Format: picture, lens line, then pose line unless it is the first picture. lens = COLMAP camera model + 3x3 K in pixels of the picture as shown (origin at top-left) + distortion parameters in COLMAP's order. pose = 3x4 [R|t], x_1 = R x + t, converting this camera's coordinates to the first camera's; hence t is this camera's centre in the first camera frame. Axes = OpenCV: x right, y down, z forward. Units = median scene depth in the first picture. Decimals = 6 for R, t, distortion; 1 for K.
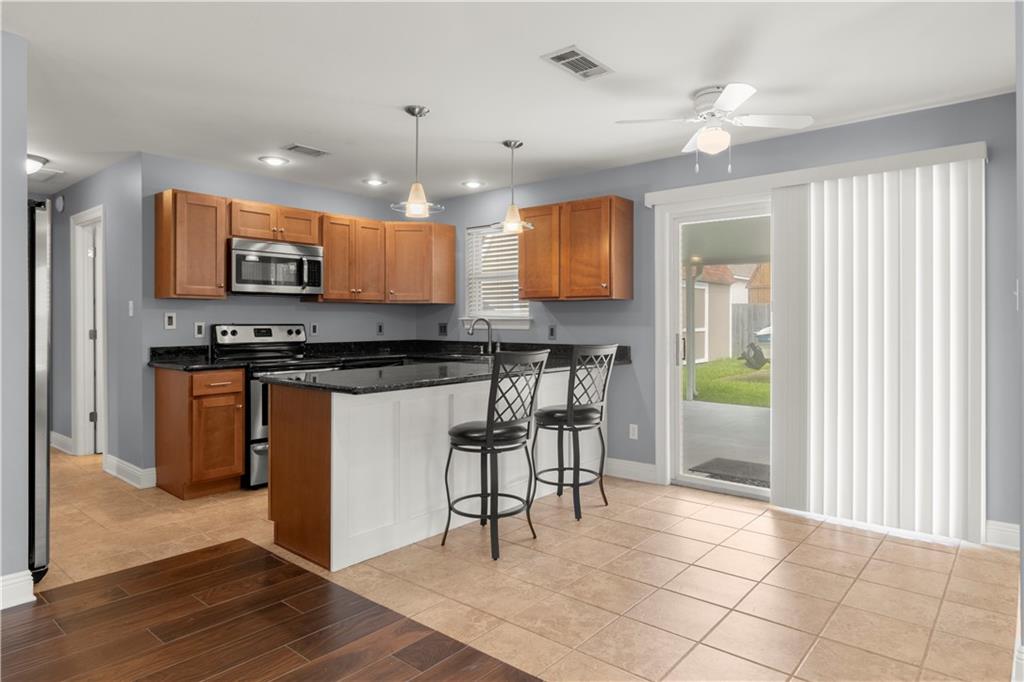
lens RADIAL K [[611.2, 0, 512.4], [0, 611.2, 330.4], [0, 0, 1]] dist [-0.012005, -0.001950]
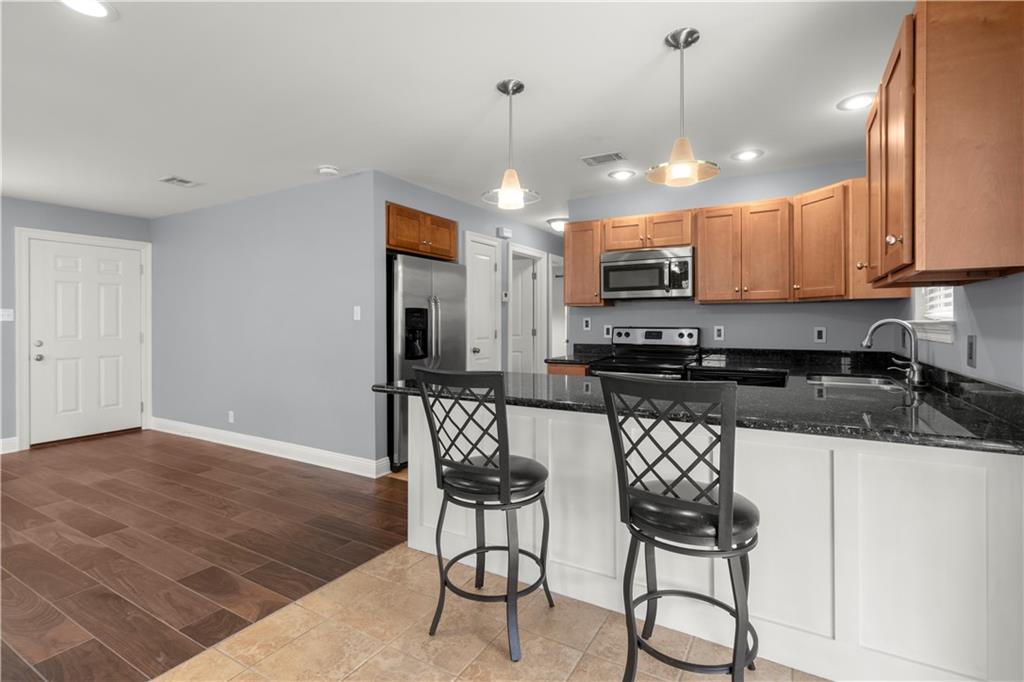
lens RADIAL K [[473.4, 0, 533.3], [0, 473.4, 331.7], [0, 0, 1]] dist [0.005791, 0.000361]
pose [[0.187715, 0.020399, -0.982012, 0.382095], [-0.012518, 0.999753, 0.018375, -0.015624], [0.982144, 0.008844, 0.187924, 0.660467]]
